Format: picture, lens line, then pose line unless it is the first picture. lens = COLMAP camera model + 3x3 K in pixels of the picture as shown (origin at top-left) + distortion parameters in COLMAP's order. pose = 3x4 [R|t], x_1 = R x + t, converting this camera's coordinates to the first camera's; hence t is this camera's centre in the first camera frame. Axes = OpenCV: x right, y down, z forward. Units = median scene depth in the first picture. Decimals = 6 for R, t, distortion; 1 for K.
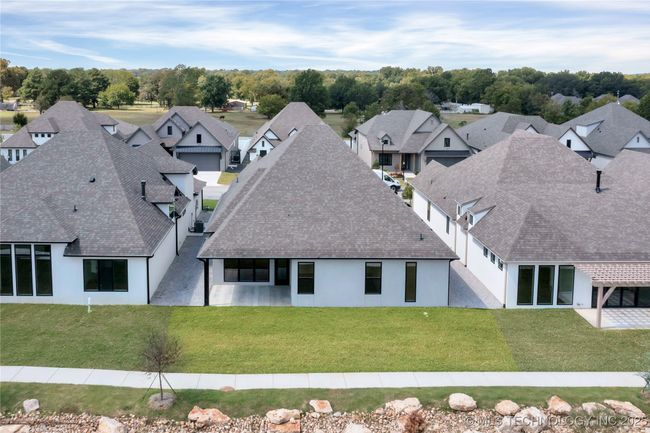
lens RADIAL K [[532.8, 0, 283.6], [0, 532.8, 113.4], [0, 0, 1]] dist [-0.007479, -0.001076]
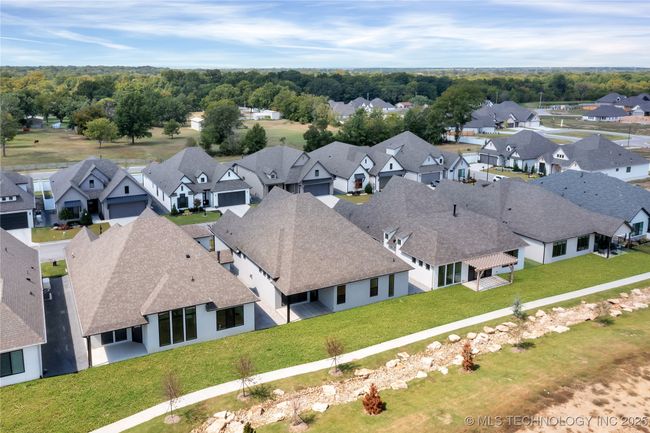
lens RADIAL K [[525.0, 0, 291.8], [0, 525.0, 165.2], [0, 0, 1]] dist [-0.008827, 0.002484]
pose [[0.900214, -0.085429, 0.426985, -0.741149], [0.038761, 0.992395, 0.116834, -0.288477], [-0.433718, -0.088626, 0.896679, -0.379956]]
